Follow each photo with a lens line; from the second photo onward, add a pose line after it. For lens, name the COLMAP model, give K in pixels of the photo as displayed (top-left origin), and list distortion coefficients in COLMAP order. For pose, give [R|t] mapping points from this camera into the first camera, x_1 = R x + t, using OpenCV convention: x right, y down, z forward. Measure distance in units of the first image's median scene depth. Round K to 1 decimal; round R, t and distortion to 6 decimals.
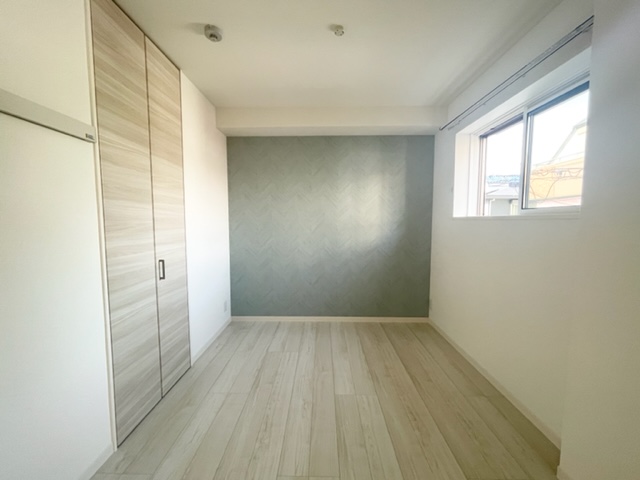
lens RADIAL K [[258.2, 0, 319.9], [0, 258.2, 238.9], [0, 0, 1]] dist [-0.000447, -0.000445]
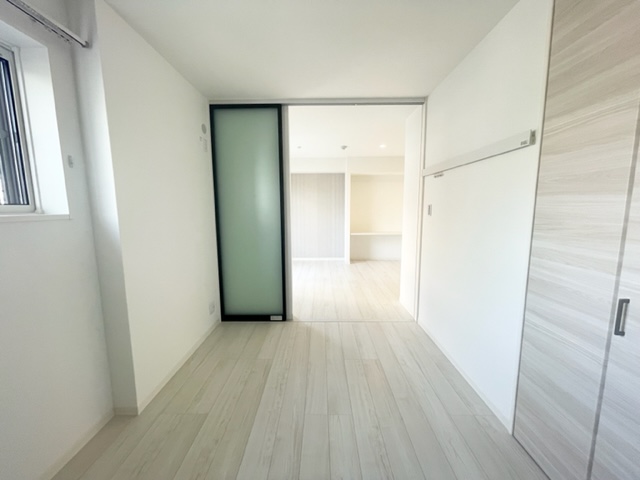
lens RADIAL K [[258.2, 0, 320.5], [0, 258.2, 242.0], [0, 0, 1]] dist [-0.000447, -0.000445]
pose [[-0.999885, 0.005743, -0.014065, 0.005779], [0.002824, 0.979926, 0.199343, -0.162246], [0.014927, 0.199281, -0.979829, 1.761531]]
